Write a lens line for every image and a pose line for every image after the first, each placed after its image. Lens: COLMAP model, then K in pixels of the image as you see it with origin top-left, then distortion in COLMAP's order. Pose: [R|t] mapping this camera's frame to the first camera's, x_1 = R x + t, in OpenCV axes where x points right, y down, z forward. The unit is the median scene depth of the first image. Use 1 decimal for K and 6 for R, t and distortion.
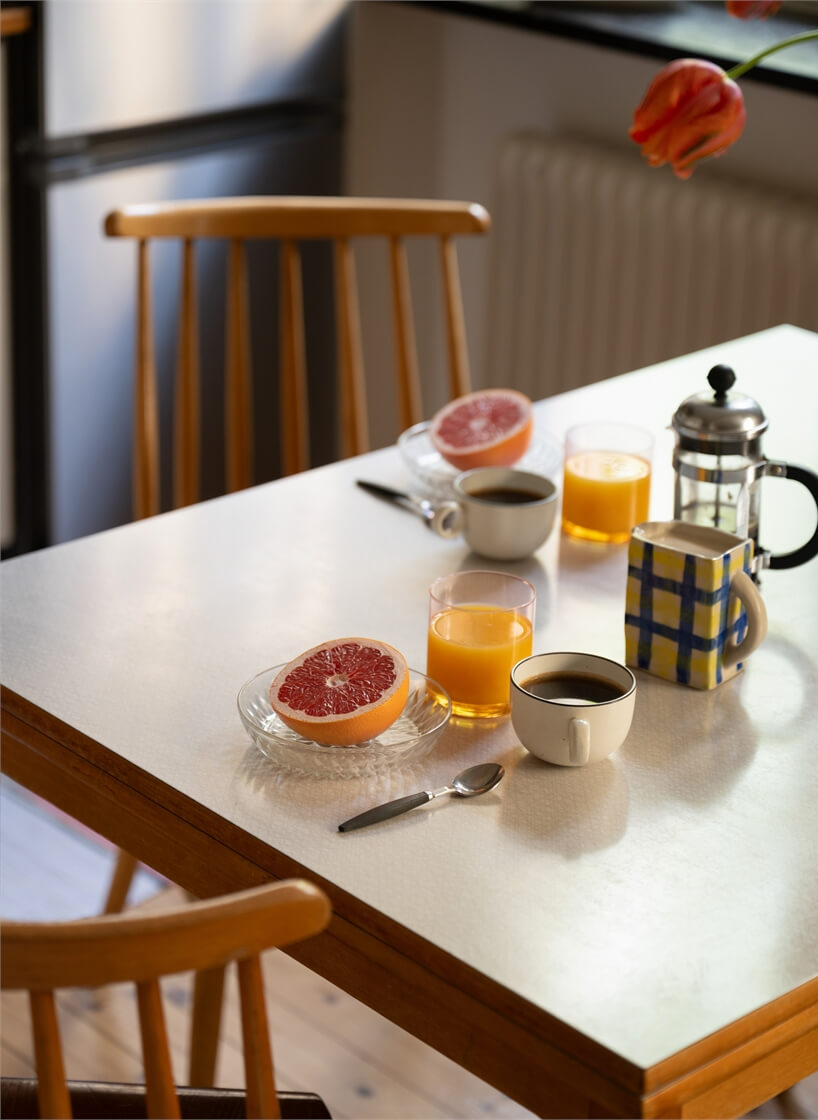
lens RADIAL K [[2441.8, 0, 409.4], [0, 2441.8, 559.2], [0, 0, 1]] dist [-0.217414, 0.000000]
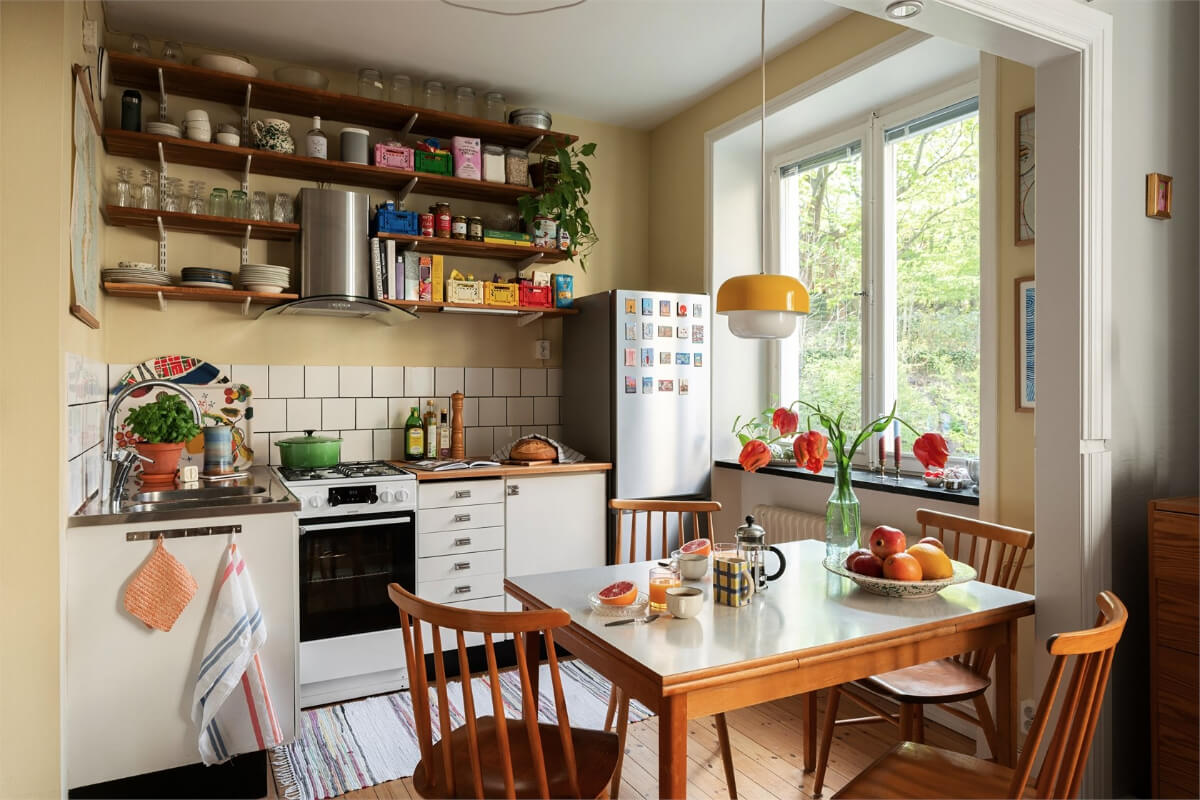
lens RADIAL K [[765.4, 0, 599.7], [0, 765.4, 386.9], [0, 0, 1]] dist [-0.004111, 0.002510]
pose [[0.964799, -0.022691, -0.262008, 0.221896], [-0.082432, 0.919973, -0.383216, 0.190506], [0.249736, 0.391325, 0.885718, -0.069226]]
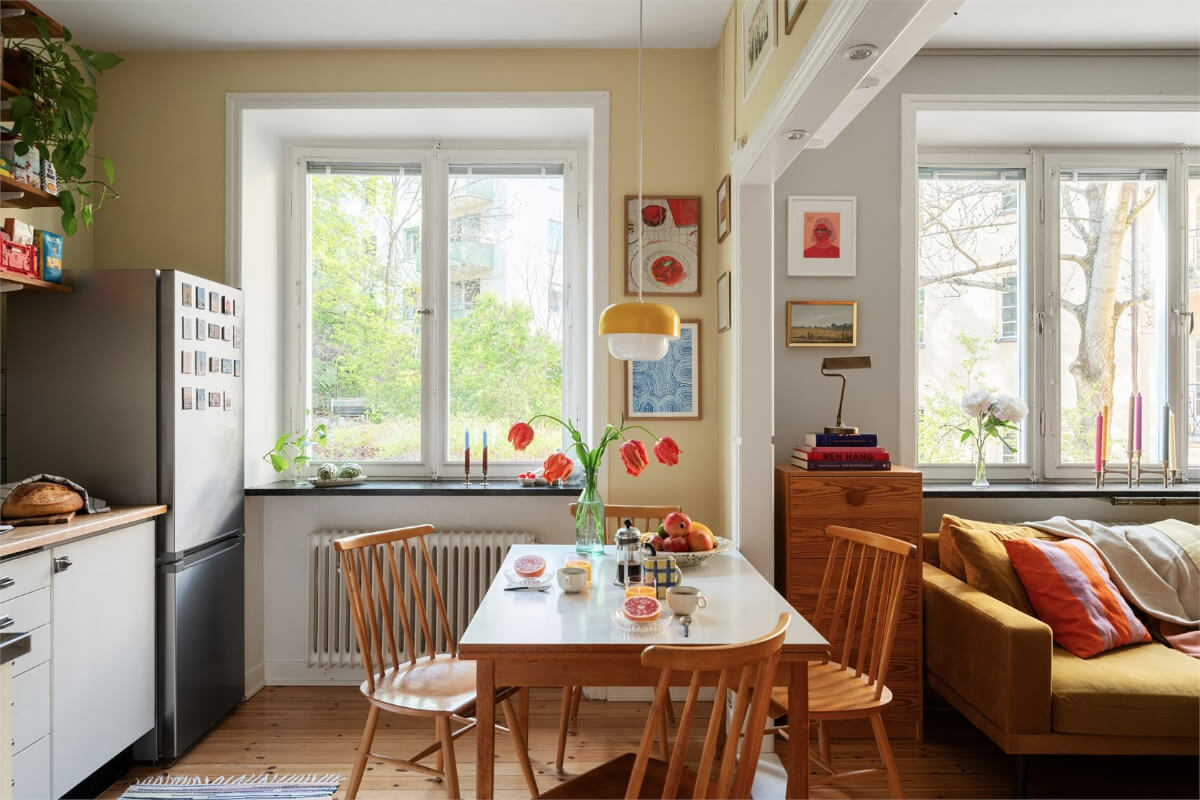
lens RADIAL K [[765.4, 0, 596.7], [0, 765.4, 397.2], [0, 0, 1]] dist [-0.004111, 0.002510]
pose [[0.676453, -0.018234, 0.736260, -0.807689], [0.300819, 0.919341, -0.253615, 0.034785], [-0.672250, 0.393039, 0.627376, 0.230057]]
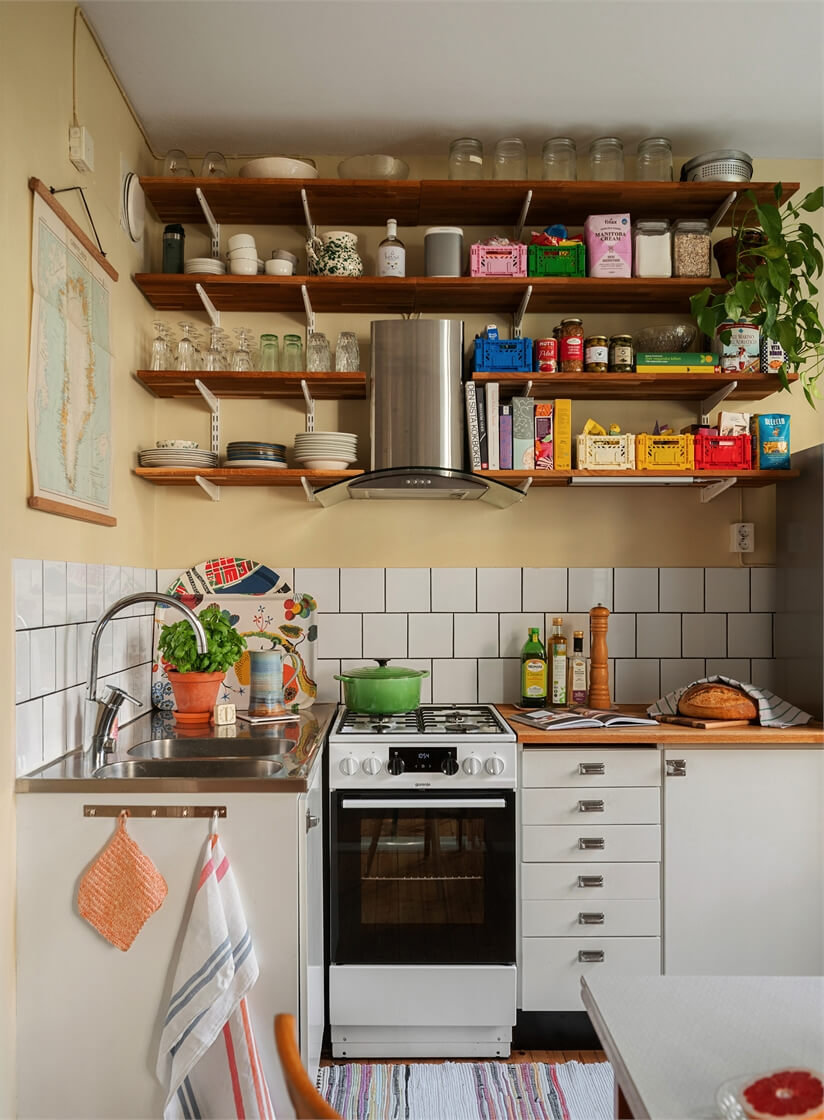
lens RADIAL K [[941.7, 0, 388.3], [0, 941.7, 581.0], [0, 0, 1]] dist [-0.008077, 0.010658]
pose [[0.727191, -0.025602, -0.685957, 0.185098], [-0.252857, 0.919045, -0.302358, -0.001544], [0.638166, 0.393321, 0.661847, 0.317010]]
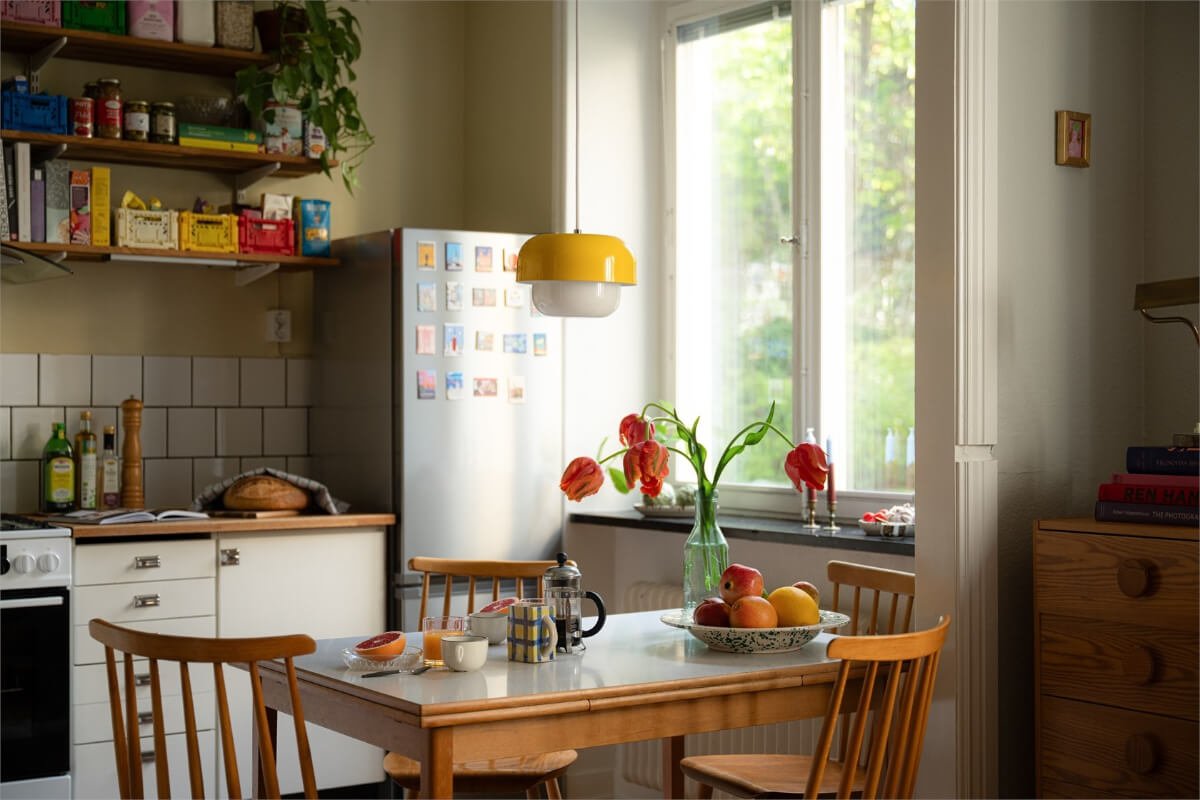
lens RADIAL K [[1745.1, 0, 593.6], [0, 1745.1, 403.4], [0, 0, 1]] dist [0.002830, 0.000000]
pose [[0.987246, -0.022891, -0.157550, 0.477201], [-0.041035, 0.919584, -0.390746, 0.513695], [0.153825, 0.392227, 0.906916, -0.746559]]
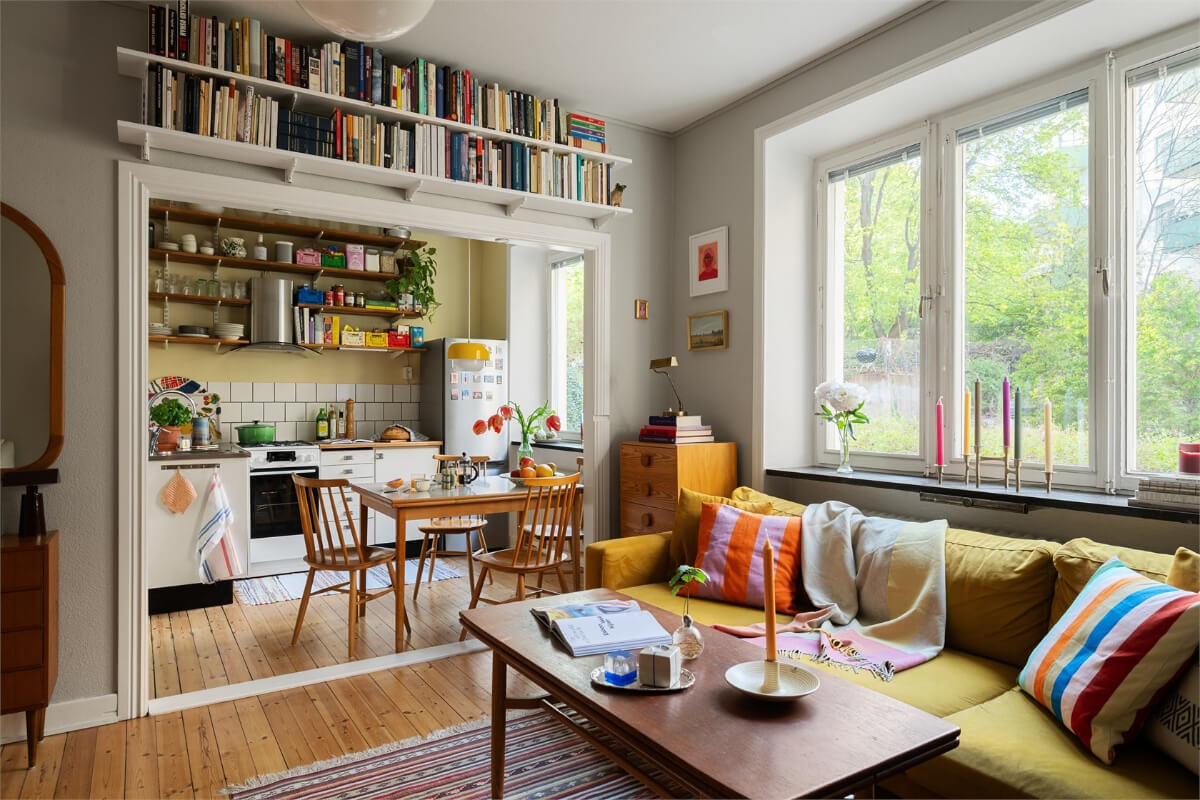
lens RADIAL K [[718.7, 0, 596.5], [0, 718.7, 403.5], [0, 0, 1]] dist [-0.003036, 0.002419]
pose [[0.982556, -0.021657, -0.184700, 0.979283], [-0.052578, 0.920320, -0.387616, 0.641502], [0.178378, 0.390566, 0.903128, -1.008266]]
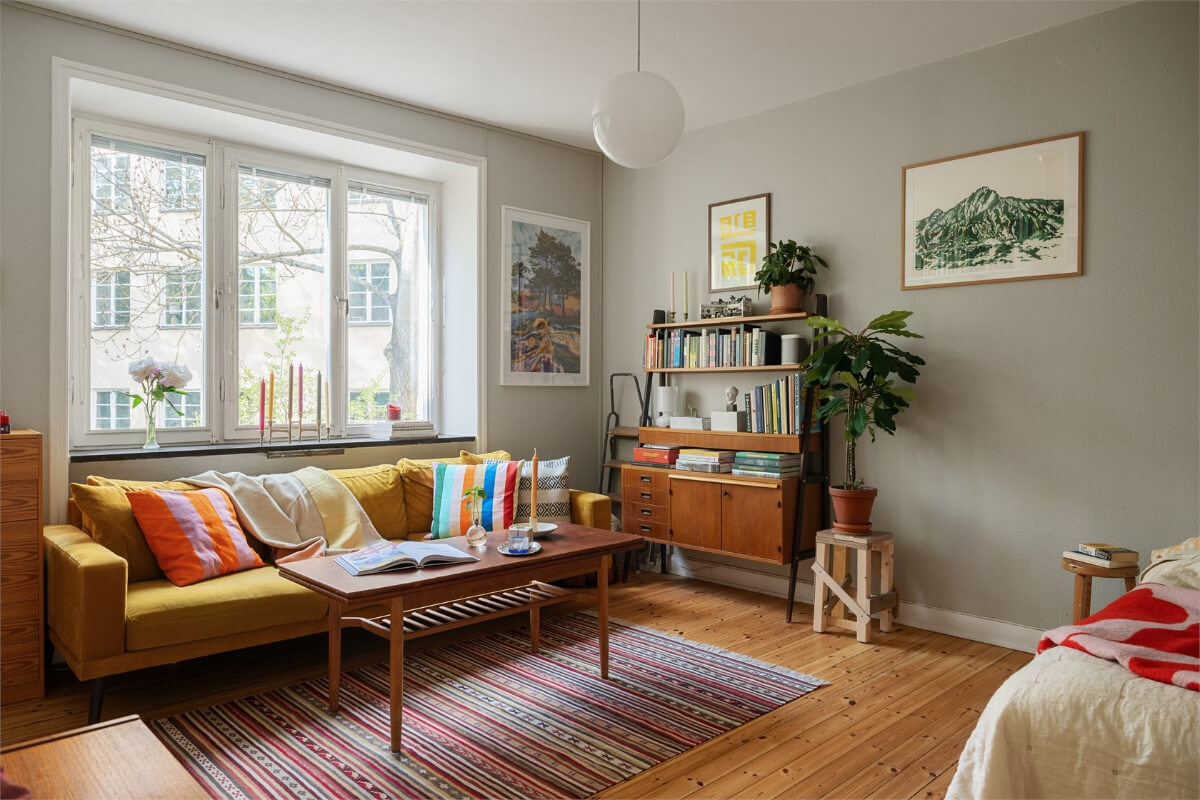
lens RADIAL K [[810.2, 0, 598.8], [0, 810.2, 388.5], [0, 0, 1]] dist [0.003337, -0.002066]
pose [[0.000641, -0.024916, 0.999689, -0.892931], [0.388417, 0.921204, 0.022711, 0.310610], [-0.921483, 0.388282, 0.010269, -0.308746]]
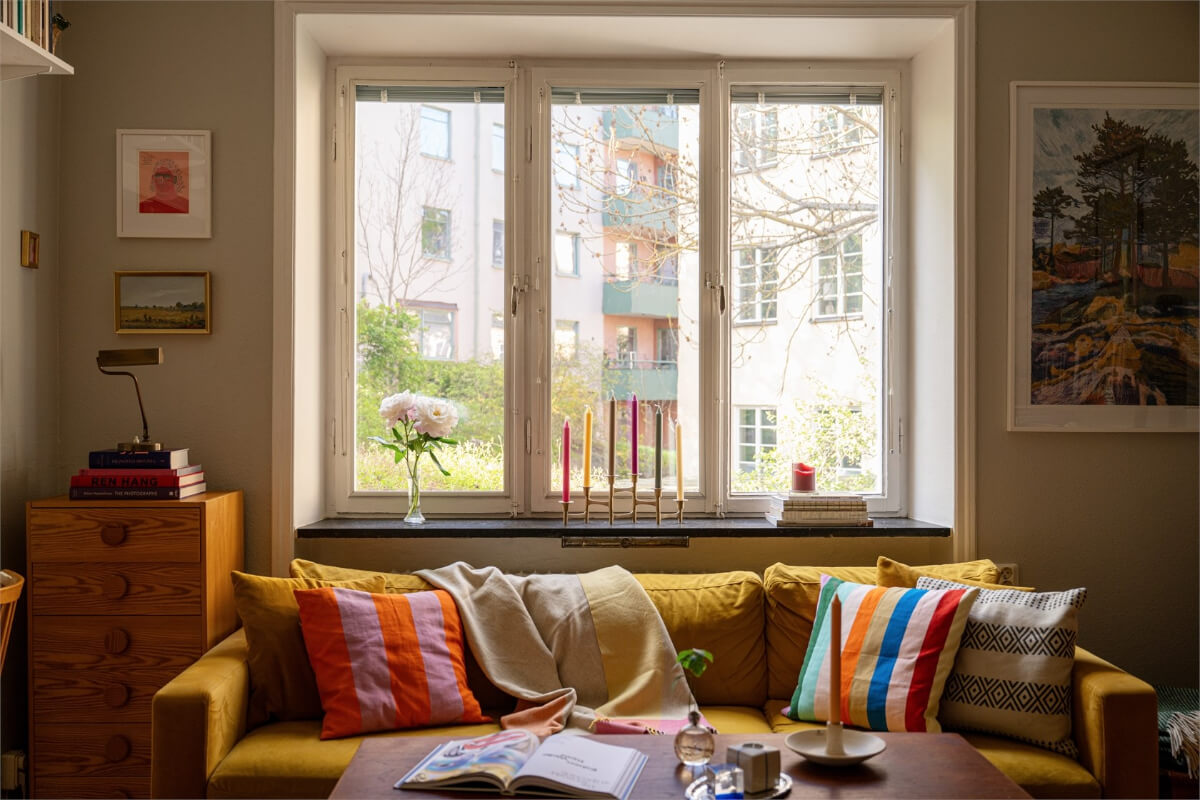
lens RADIAL K [[1248.3, 0, 597.7], [0, 1248.3, 402.6], [0, 0, 1]] dist [-0.004788, 0.000000]
pose [[0.665821, -0.026235, 0.745650, -0.230683], [0.303799, 0.922317, -0.238823, 0.496375], [-0.681461, 0.385542, 0.622068, -0.884330]]
